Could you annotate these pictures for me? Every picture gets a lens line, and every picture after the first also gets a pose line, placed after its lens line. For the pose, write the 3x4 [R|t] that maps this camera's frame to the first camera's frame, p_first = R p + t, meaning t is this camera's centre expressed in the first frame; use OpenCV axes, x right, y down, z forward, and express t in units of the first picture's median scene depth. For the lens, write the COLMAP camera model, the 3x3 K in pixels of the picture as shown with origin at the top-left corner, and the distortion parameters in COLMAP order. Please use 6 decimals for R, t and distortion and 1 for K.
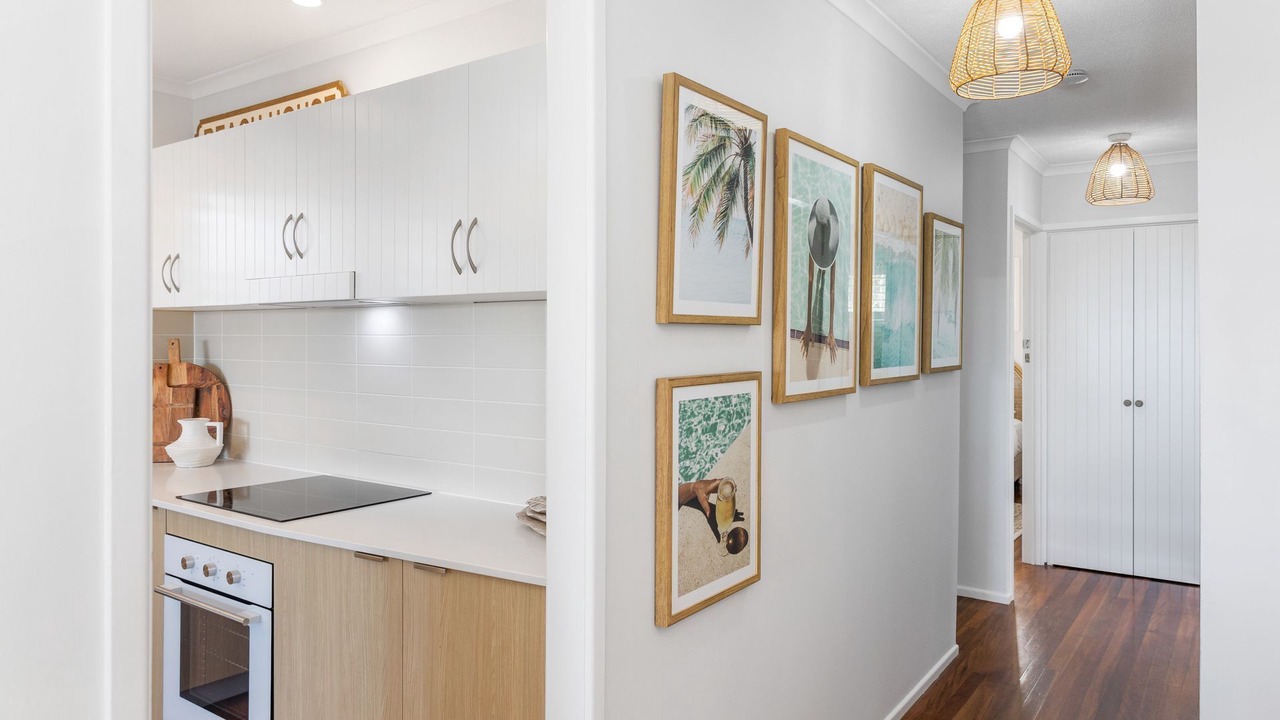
lens RADIAL K [[847.4, 0, 642.7], [0, 847.4, 351.1], [0, 0, 1]] dist [-0.012597, -0.000506]
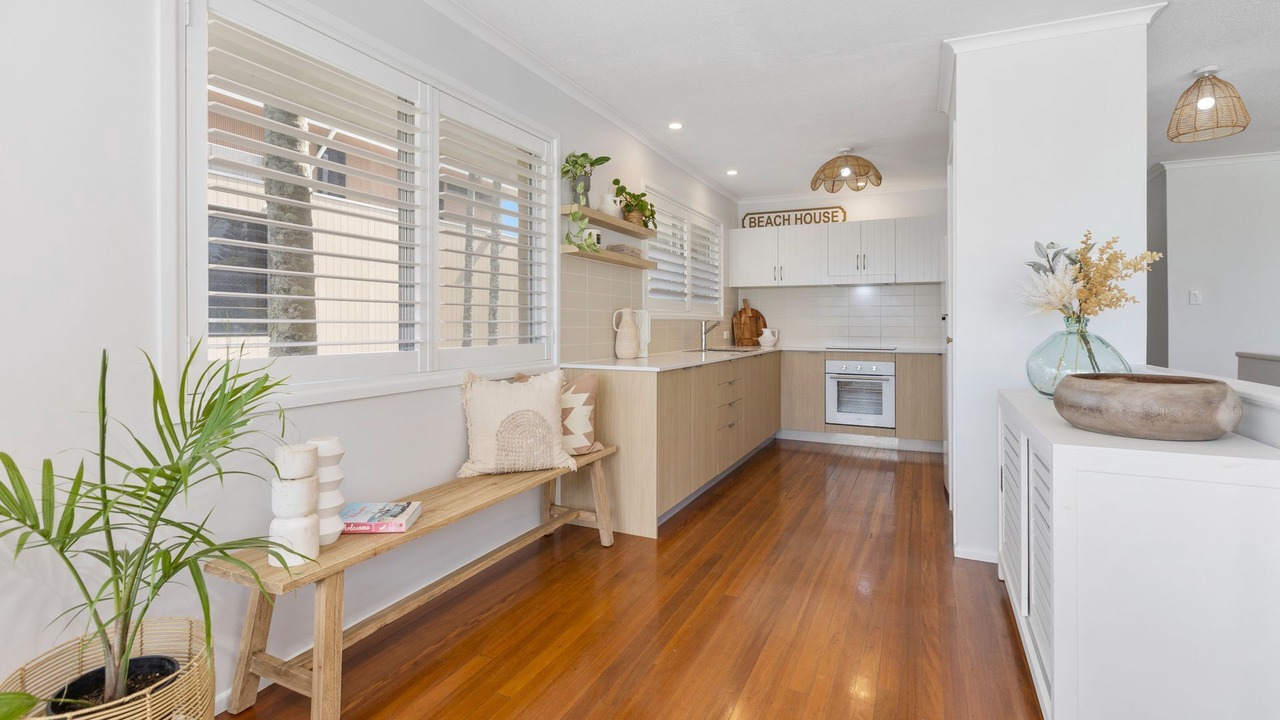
lens RADIAL K [[587.3, 0, 637.2], [0, 587.3, 325.0], [0, 0, 1]] dist [0.001939, 0.000114]
pose [[0.985047, 0.000552, 0.172282, -1.216986], [0.001649, 0.999919, -0.012631, 0.090116], [-0.172275, 0.012727, 0.984967, -0.730726]]
